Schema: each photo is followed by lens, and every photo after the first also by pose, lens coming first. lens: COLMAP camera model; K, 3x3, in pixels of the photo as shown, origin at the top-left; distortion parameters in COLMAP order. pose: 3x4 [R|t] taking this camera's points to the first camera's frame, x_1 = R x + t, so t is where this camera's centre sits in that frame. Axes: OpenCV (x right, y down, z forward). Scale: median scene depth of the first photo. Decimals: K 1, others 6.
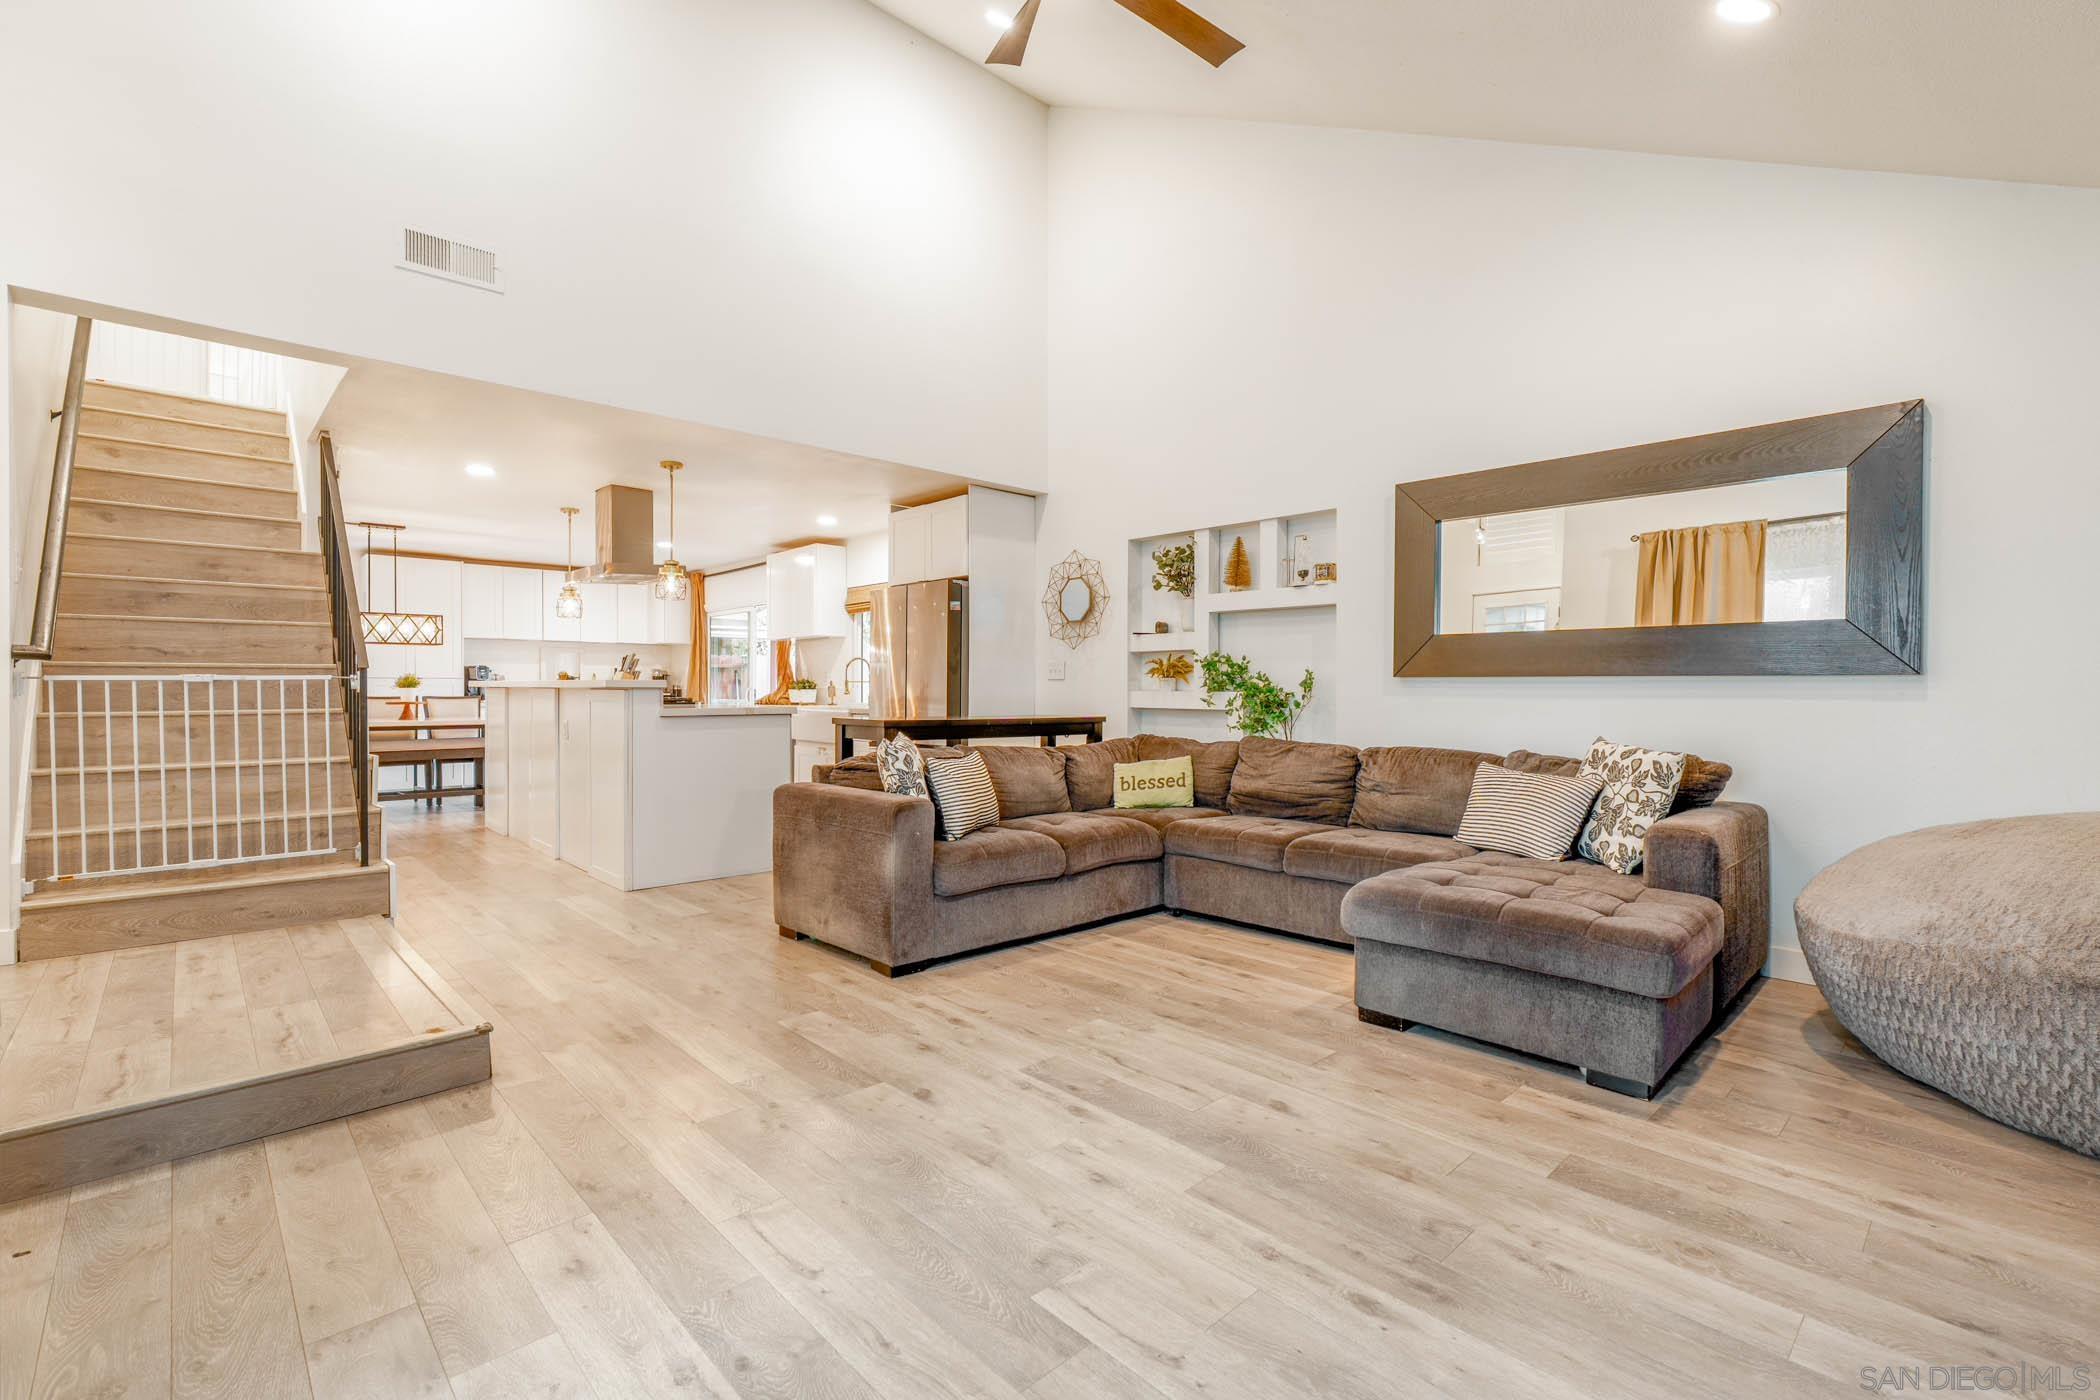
lens RADIAL K [[925.2, 0, 1053.6], [0, 925.2, 693.8], [0, 0, 1]] dist [-0.008352, 0.001121]
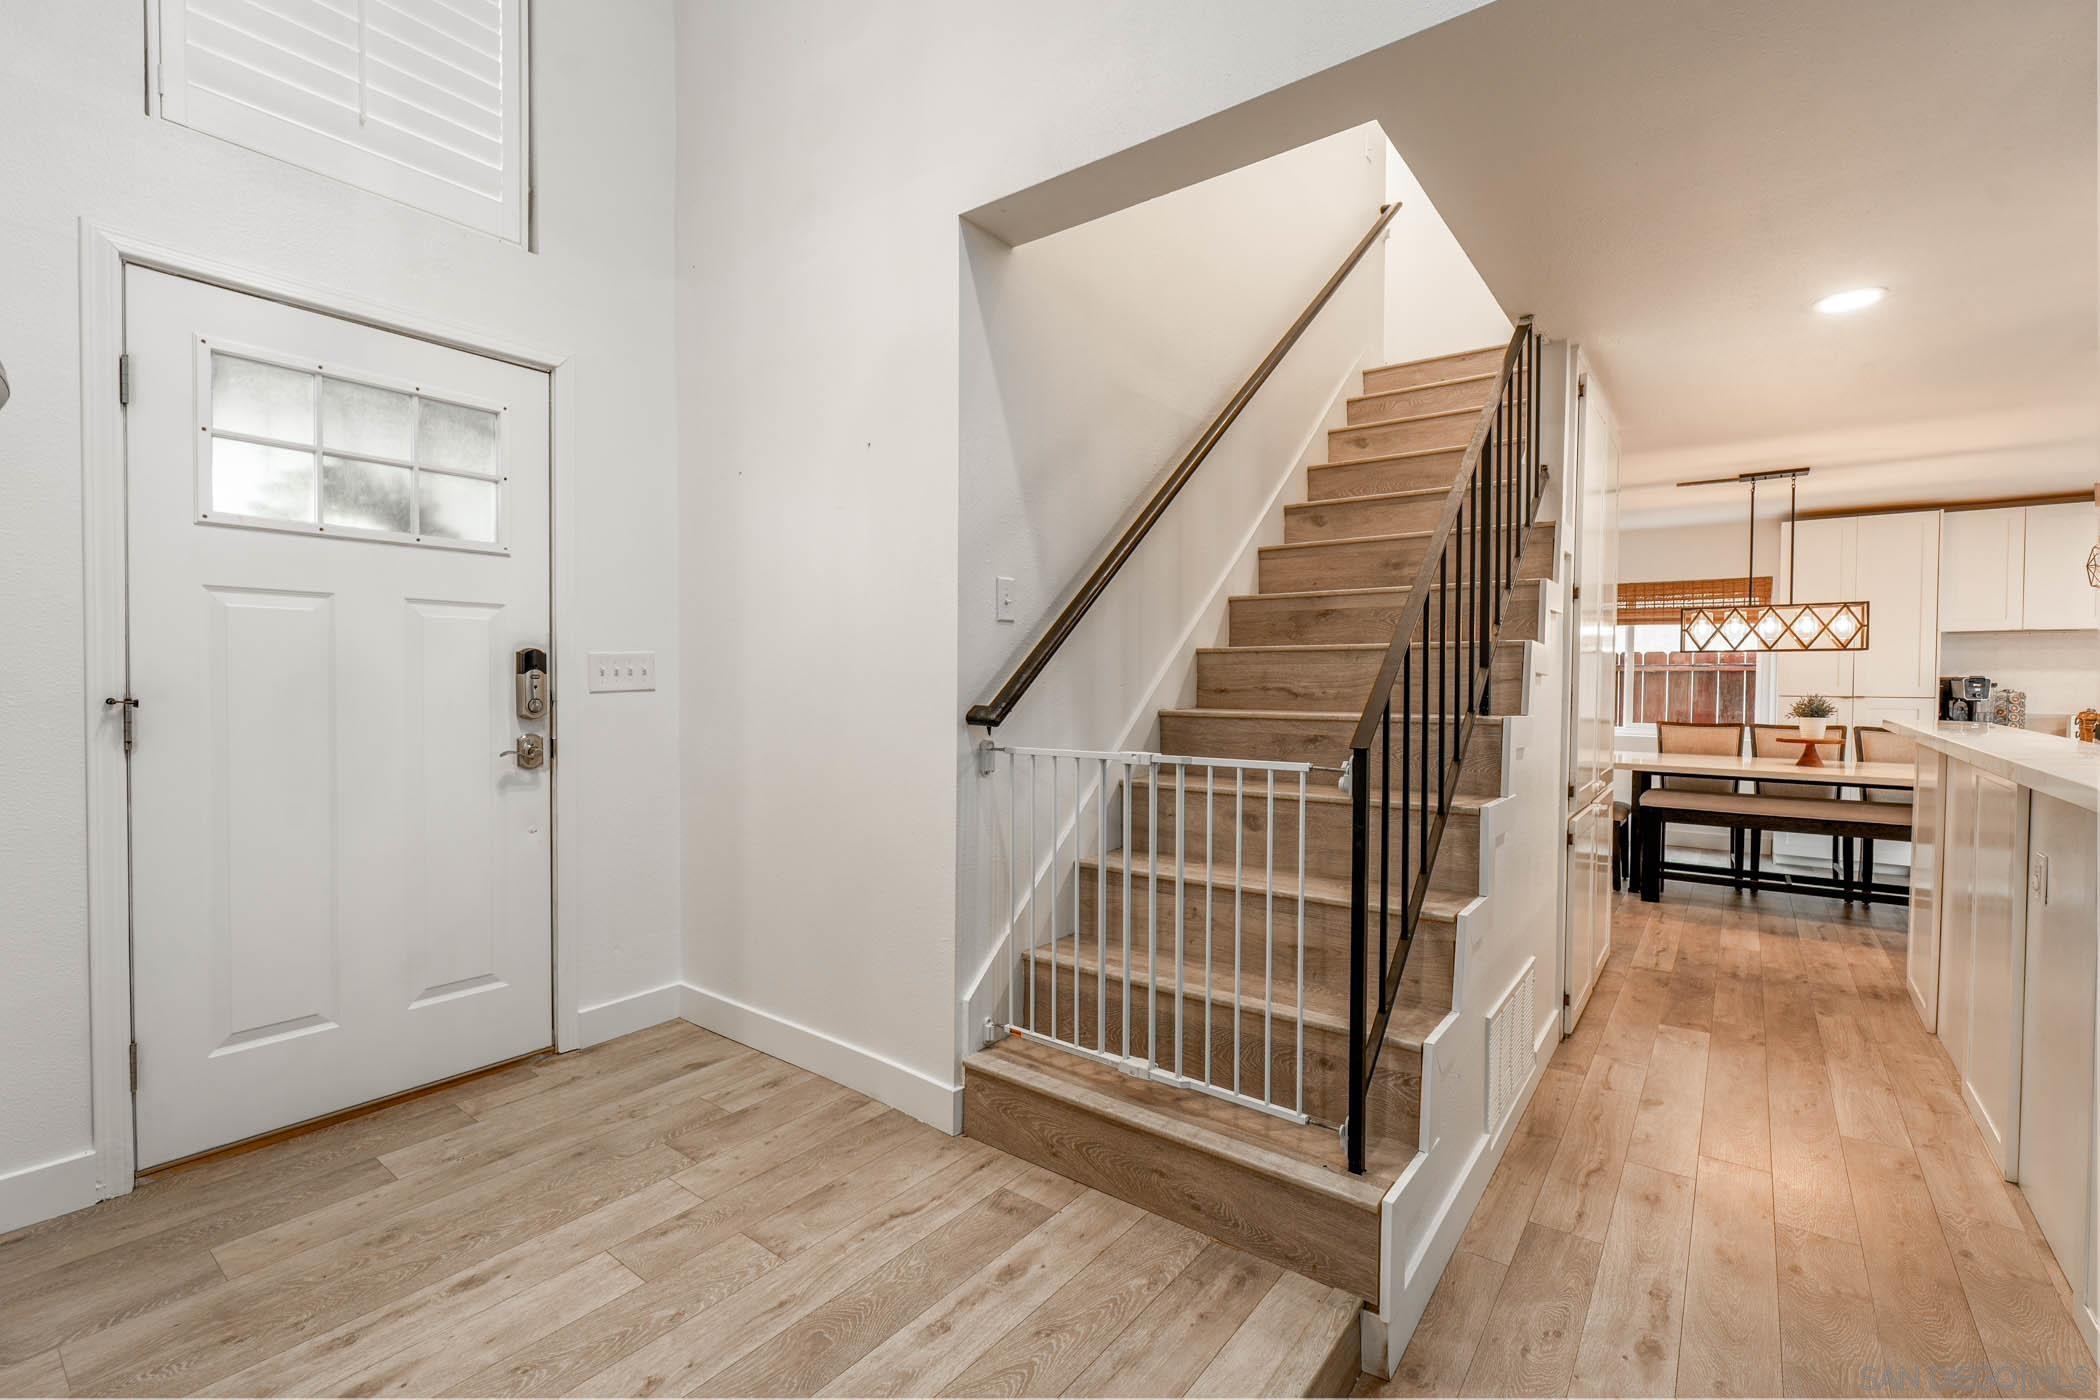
lens RADIAL K [[925.2, 0, 1044.2], [0, 925.2, 698.0], [0, 0, 1]] dist [-0.008352, 0.001121]
pose [[0.160764, 0.023760, -0.986707, -0.143200], [-0.009227, 0.999703, 0.022570, -0.028653], [0.986950, 0.005476, 0.160935, 0.348378]]
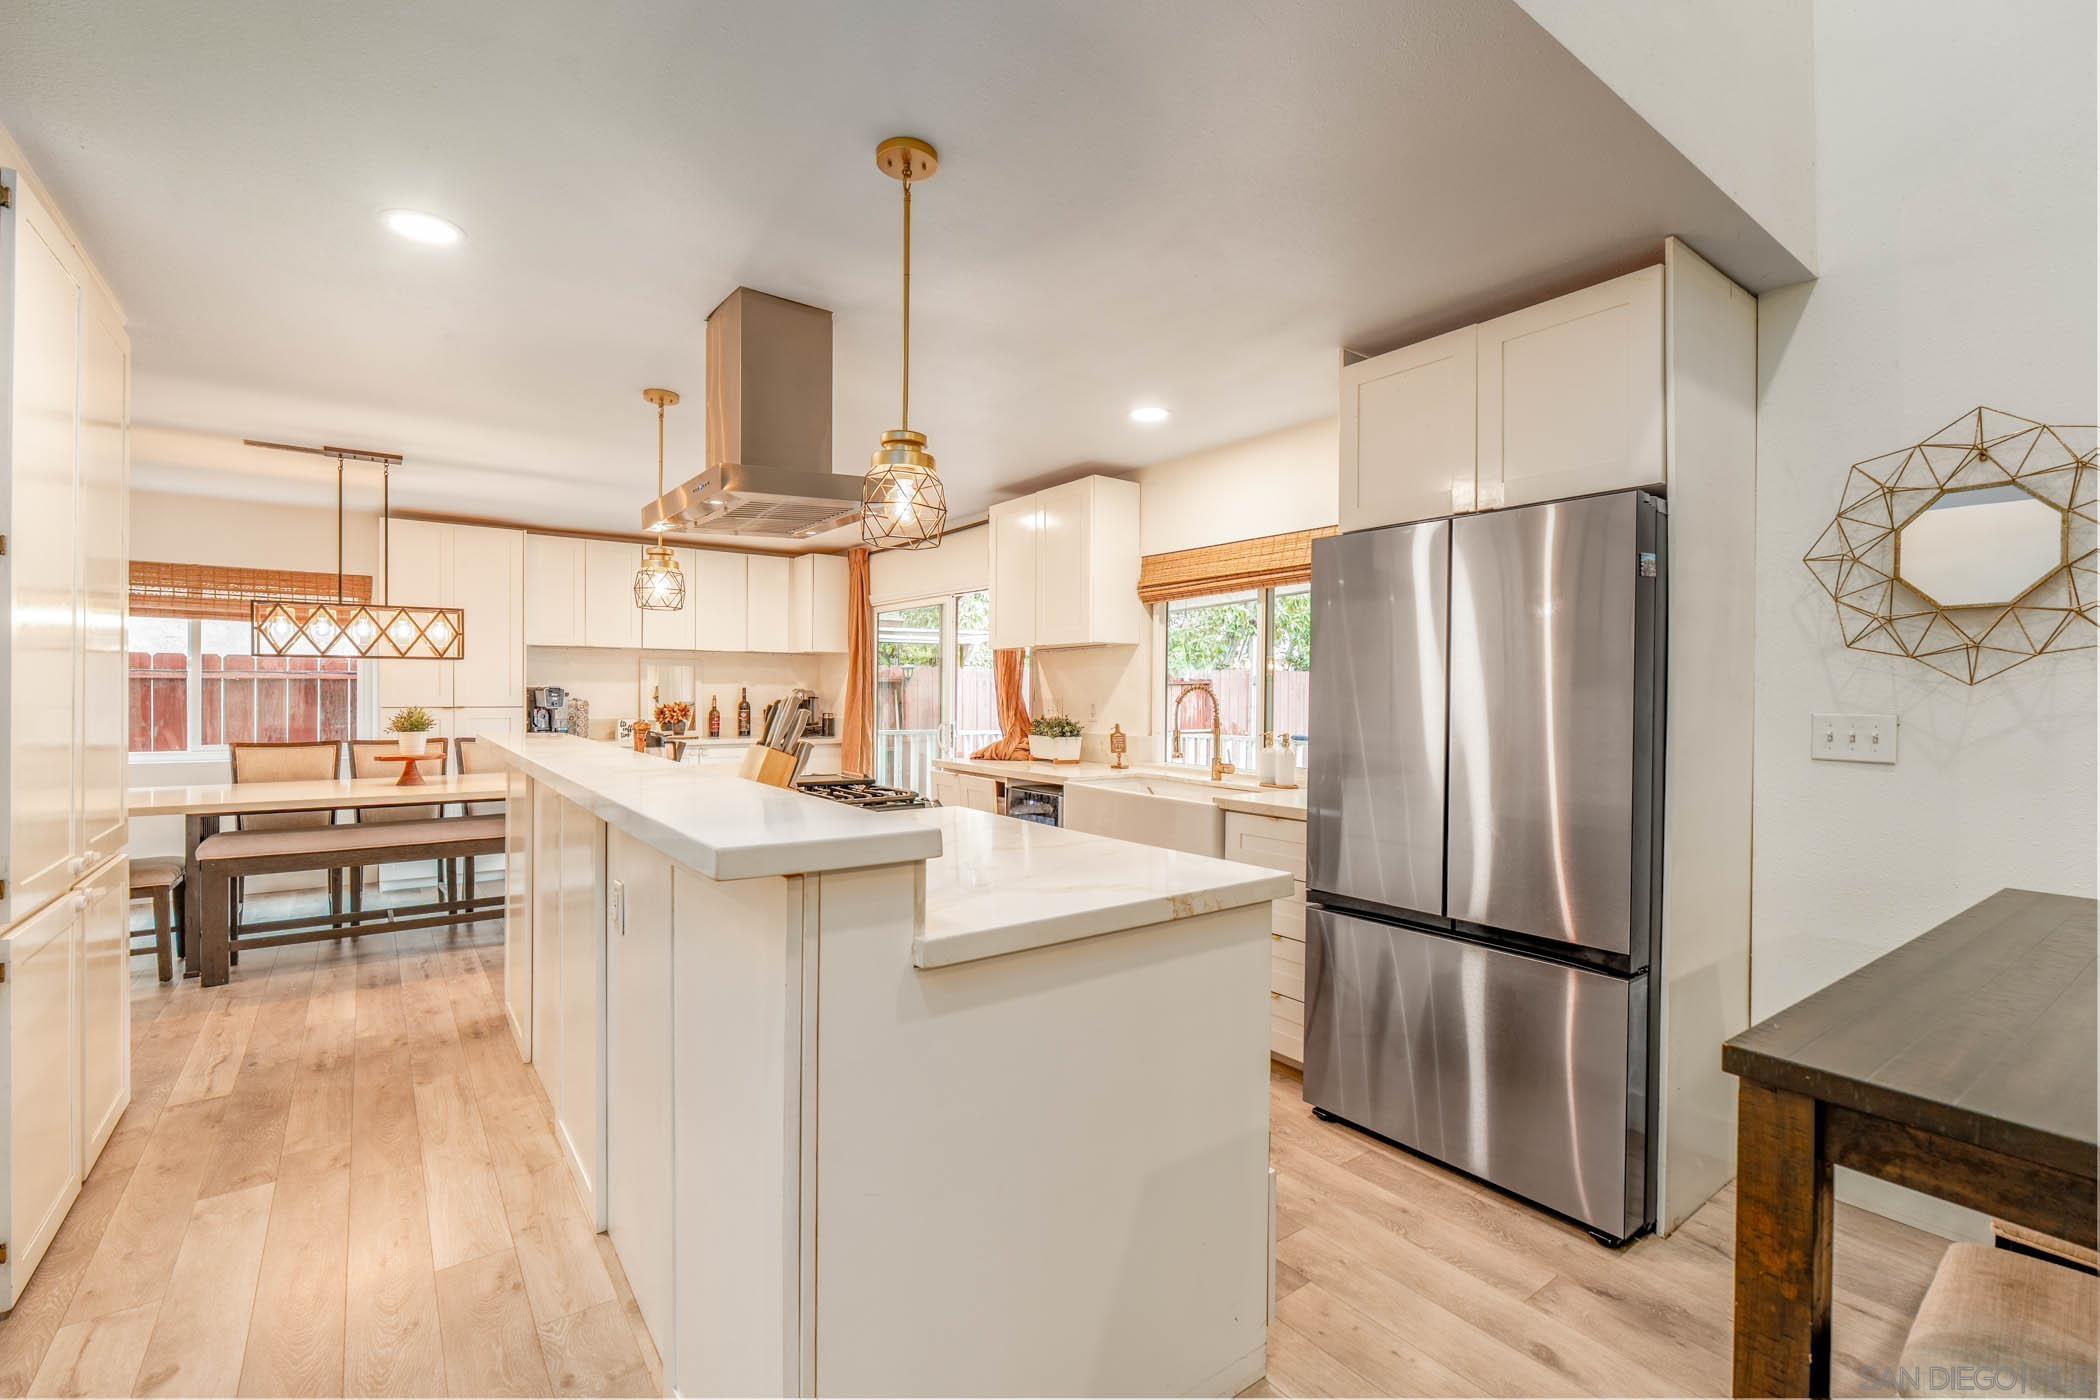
lens RADIAL K [[925.2, 0, 1043.3], [0, 925.2, 700.8], [0, 0, 1]] dist [-0.008352, 0.001121]
pose [[0.991841, 0.006436, -0.127320, -0.213195], [-0.005745, 0.999967, 0.005798, -0.030968], [0.127353, -0.005019, 0.991845, 0.445072]]
